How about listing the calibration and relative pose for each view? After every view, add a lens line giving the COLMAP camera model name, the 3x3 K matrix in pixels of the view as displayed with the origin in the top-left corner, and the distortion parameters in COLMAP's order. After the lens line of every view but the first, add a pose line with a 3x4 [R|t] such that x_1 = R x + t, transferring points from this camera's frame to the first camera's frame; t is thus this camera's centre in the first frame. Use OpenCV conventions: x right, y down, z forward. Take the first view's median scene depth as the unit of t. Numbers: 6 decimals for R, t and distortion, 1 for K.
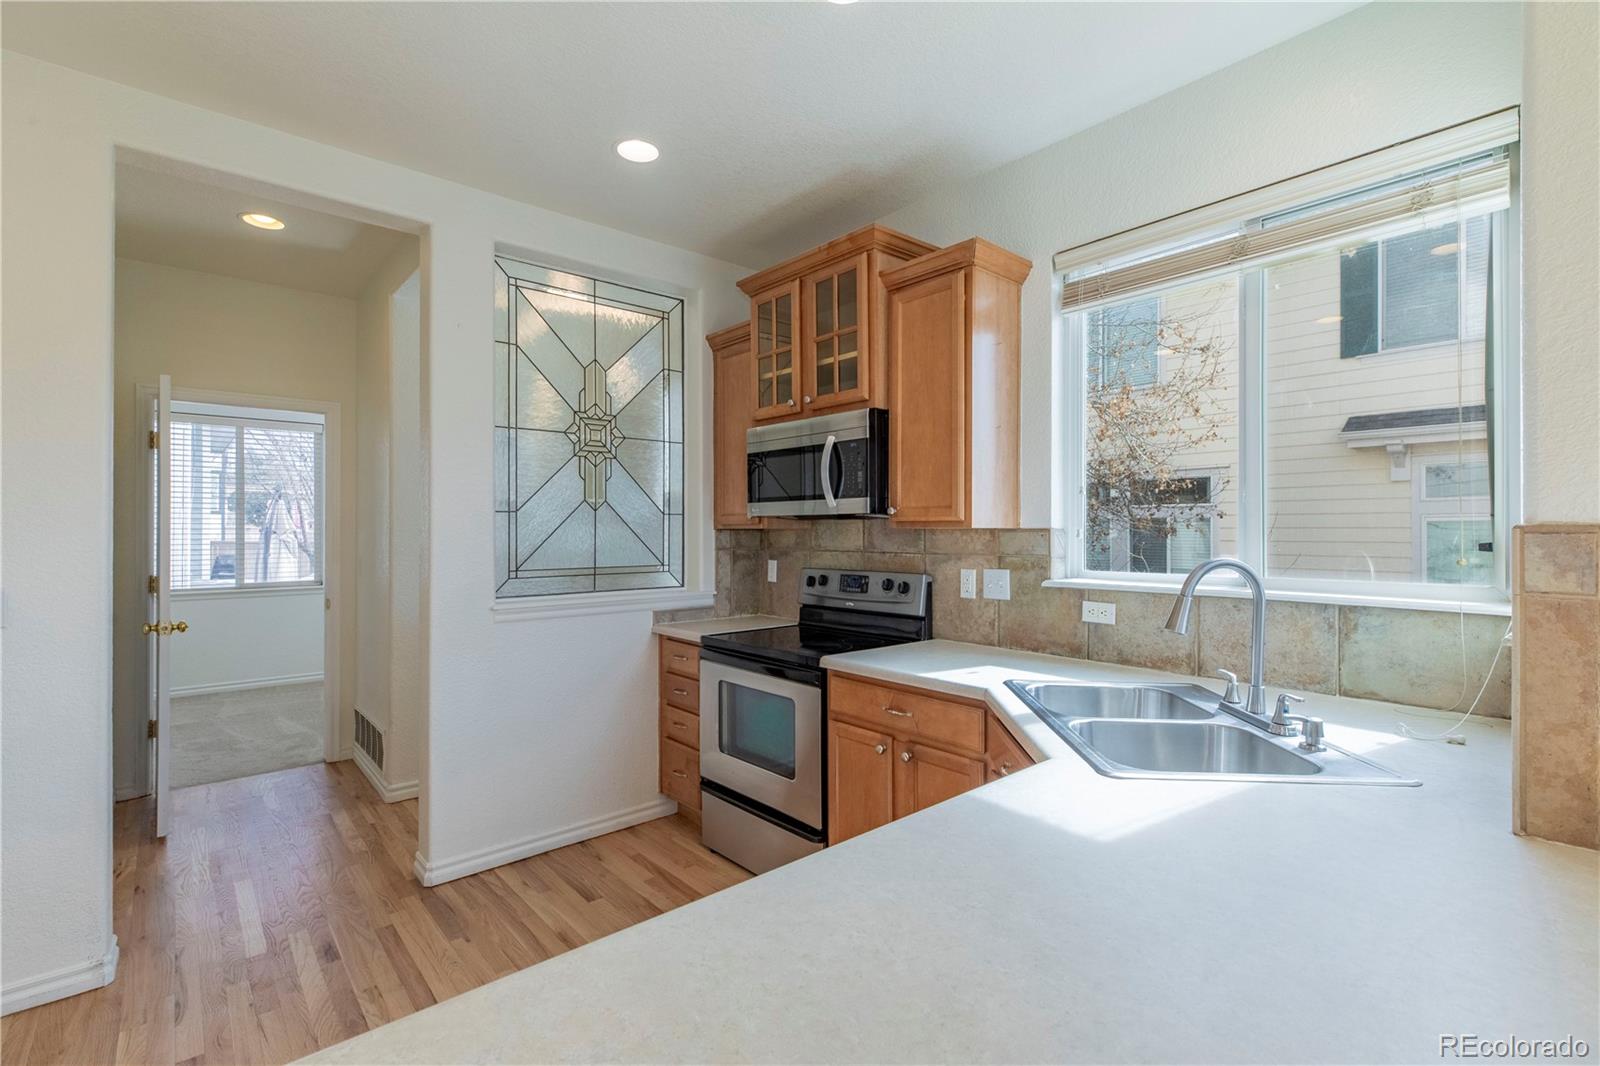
lens RADIAL K [[724.8, 0, 801.3], [0, 724.8, 528.3], [0, 0, 1]] dist [0.006938, -0.000041]
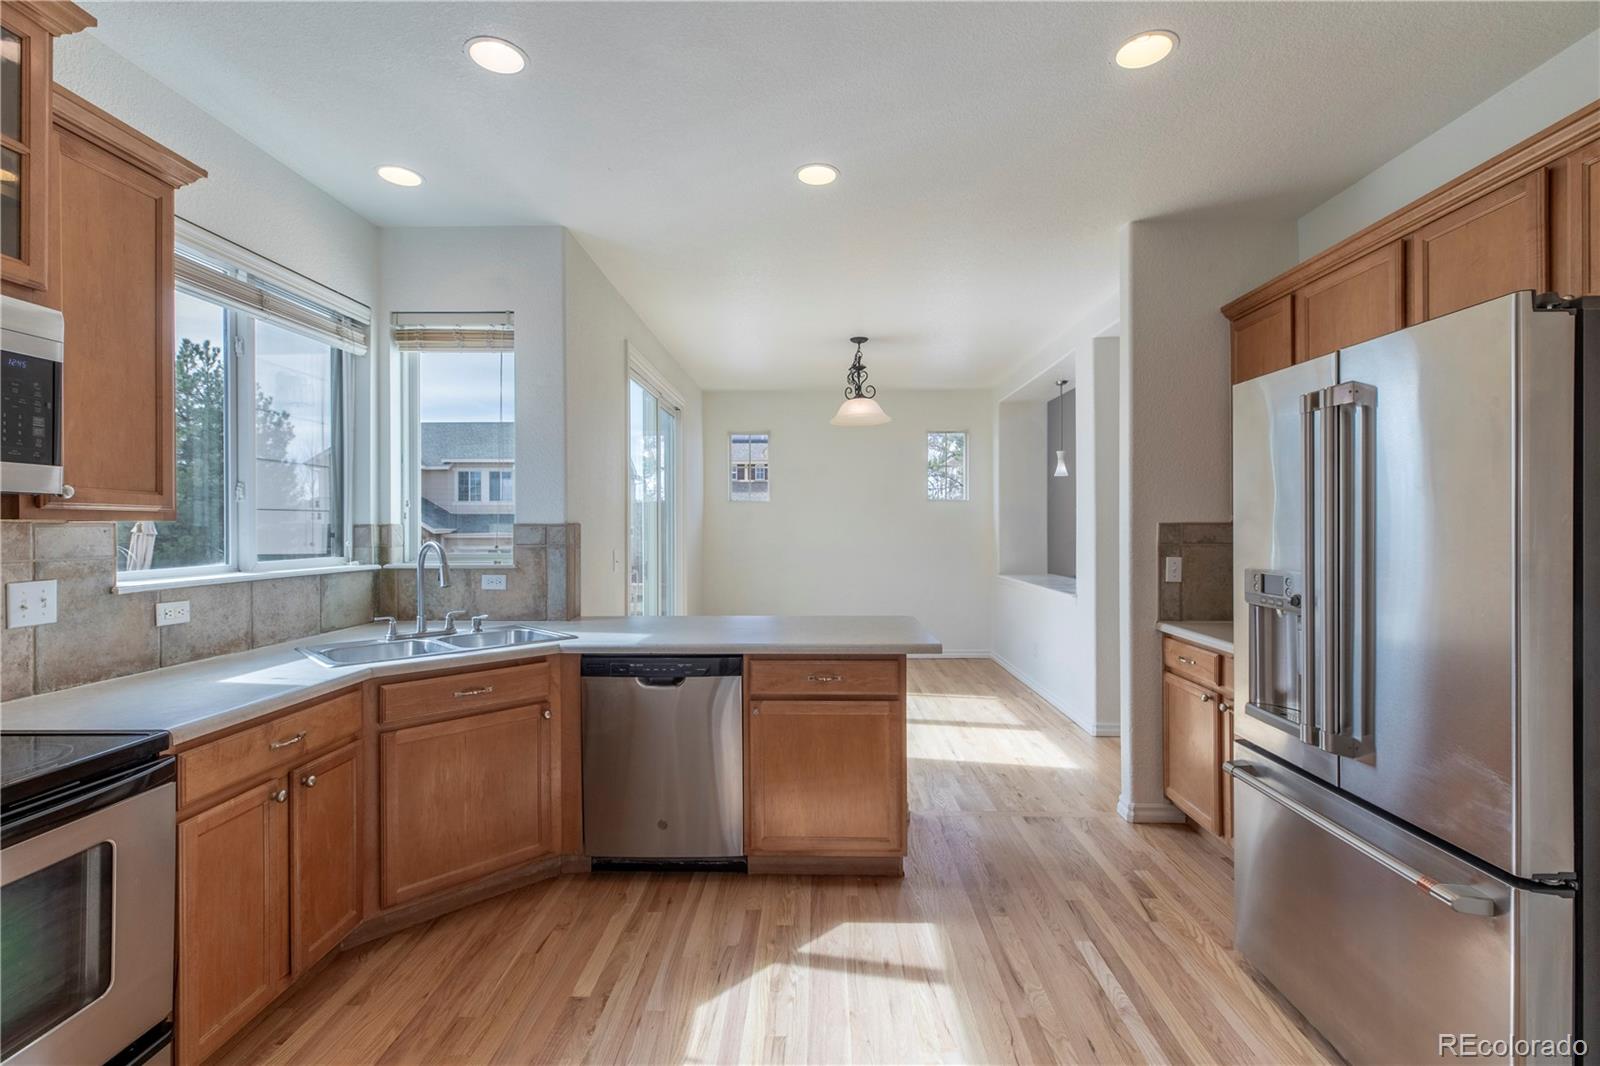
lens RADIAL K [[715.1, 0, 802.2], [0, 715.1, 525.6], [0, 0, 1]] dist [0.007084, -0.000859]
pose [[-0.740489, -0.000026, 0.672069, -0.669644], [-0.003384, 0.999987, -0.003690, 0.003535], [-0.672060, -0.005006, -0.740480, 0.943847]]
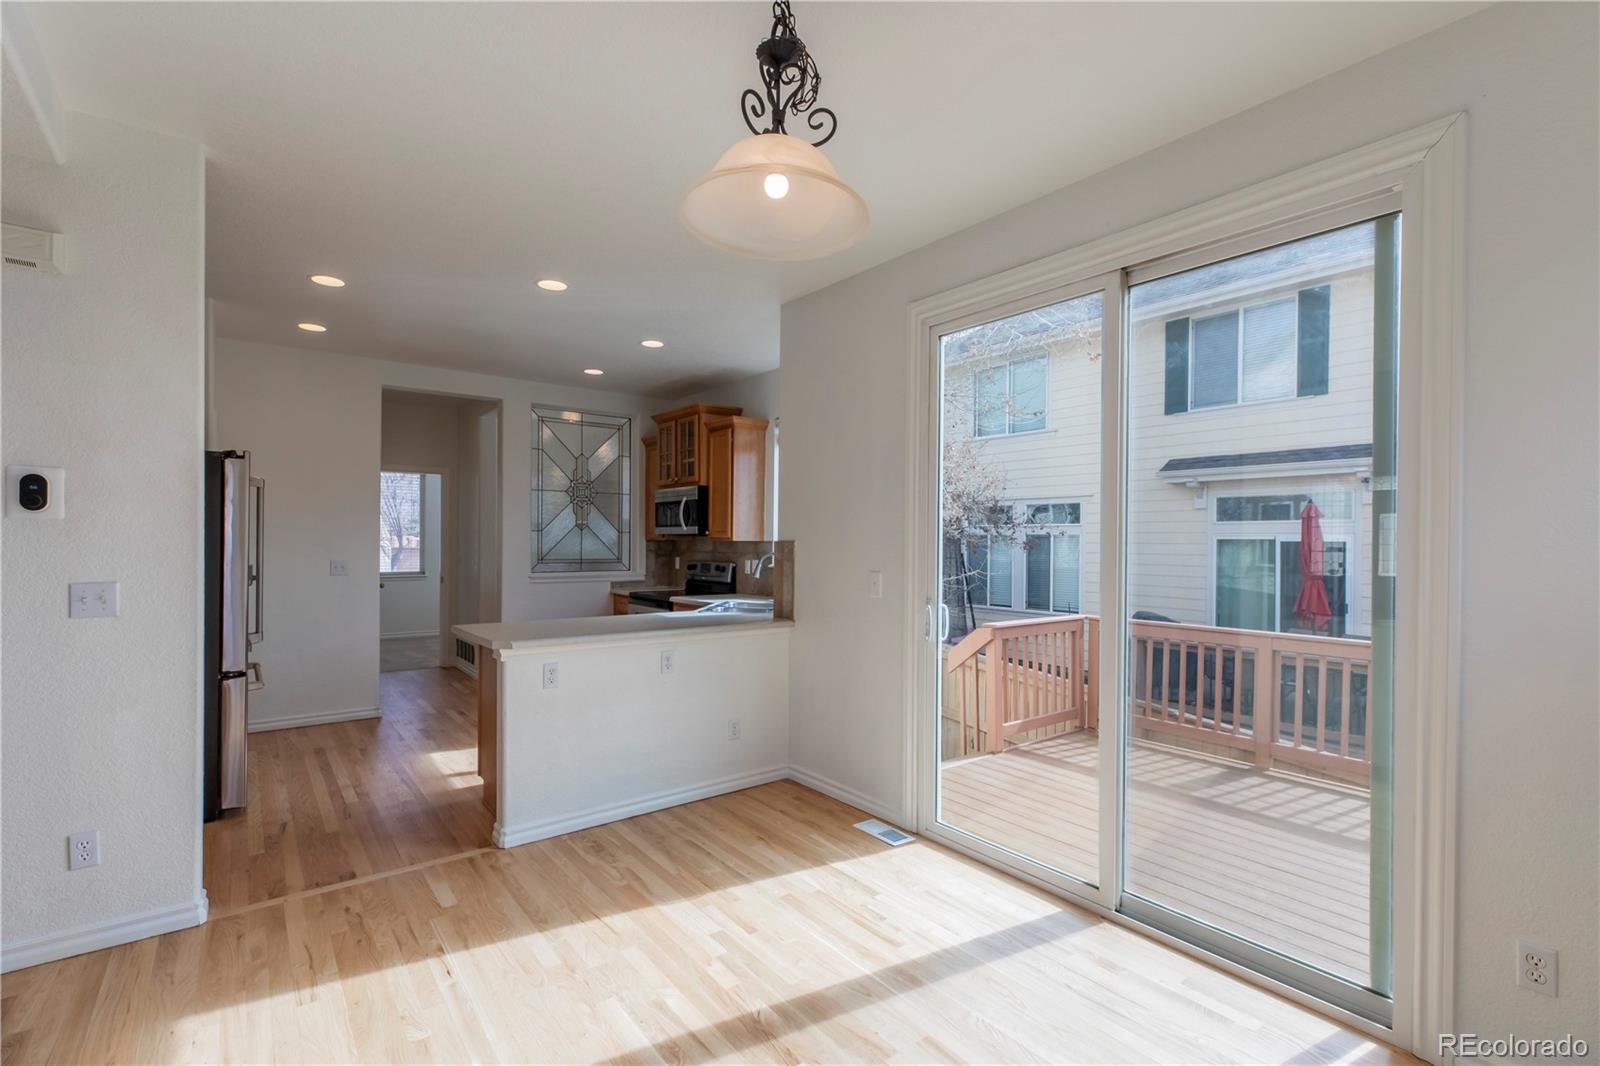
lens RADIAL K [[722.7, 0, 797.5], [0, 722.7, 544.0], [0, 0, 1]] dist [0.012260, 0.000021]
pose [[0.998101, 0.009307, -0.060891, 0.484784], [-0.008949, 0.999941, 0.006140, -0.004912], [0.060944, -0.005584, 0.998126, -1.065367]]
